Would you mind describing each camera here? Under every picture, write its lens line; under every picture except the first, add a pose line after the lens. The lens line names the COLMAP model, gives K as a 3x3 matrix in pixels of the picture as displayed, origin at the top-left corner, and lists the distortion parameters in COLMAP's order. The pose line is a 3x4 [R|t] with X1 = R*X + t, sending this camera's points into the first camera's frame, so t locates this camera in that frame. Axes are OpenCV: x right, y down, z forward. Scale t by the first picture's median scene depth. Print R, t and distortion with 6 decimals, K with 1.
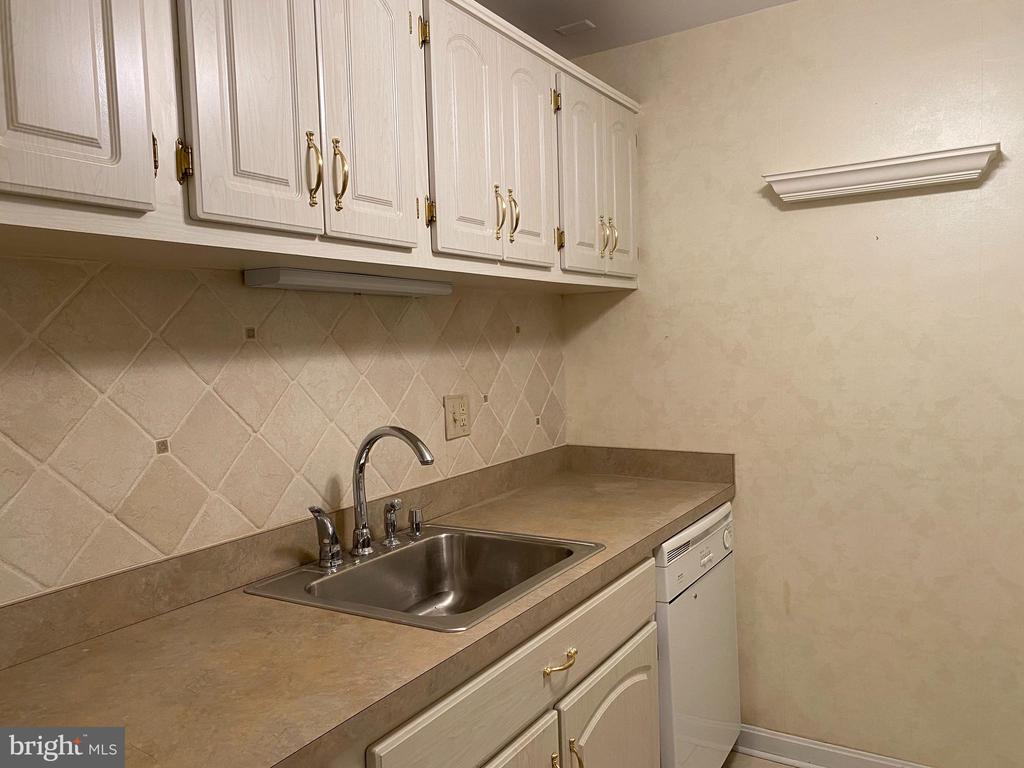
lens RADIAL K [[775.1, 0, 507.2], [0, 775.1, 385.0], [0, 0, 1]] dist [0.070798, -0.106130]
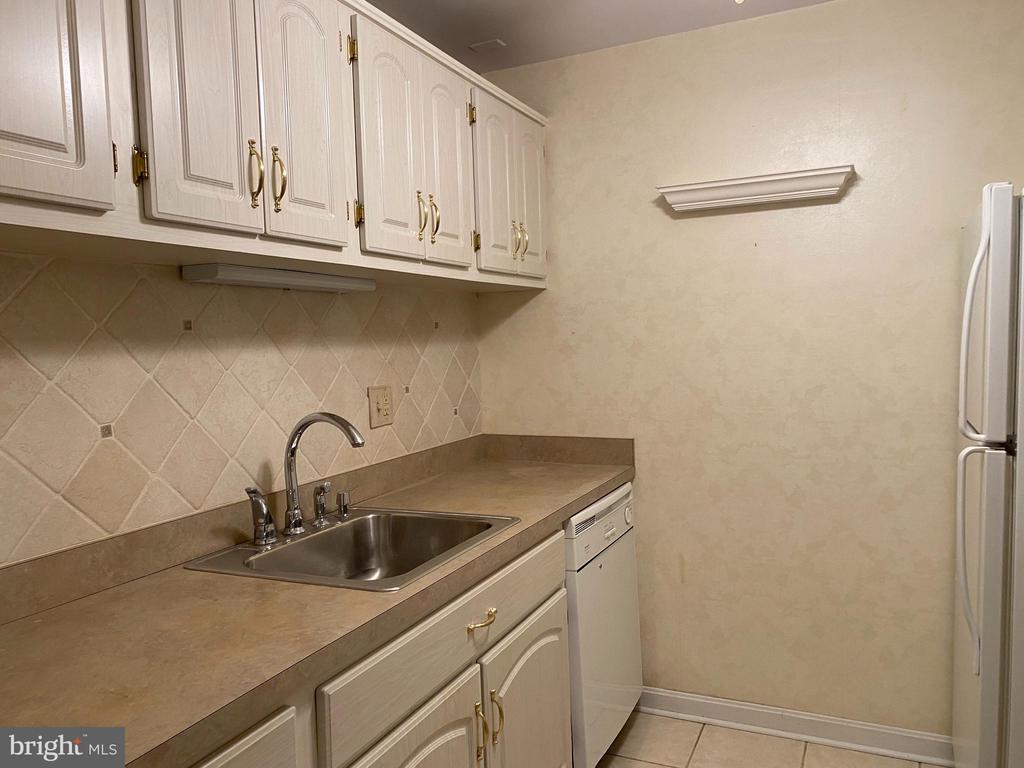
lens RADIAL K [[782.9, 0, 518.8], [0, 782.9, 376.4], [0, 0, 1]] dist [0.080349, -0.106456]
pose [[0.991169, -0.005770, 0.132481, -0.023668], [0.007464, 0.999897, -0.012295, 0.017804], [-0.132397, 0.013176, 0.991109, -0.110227]]
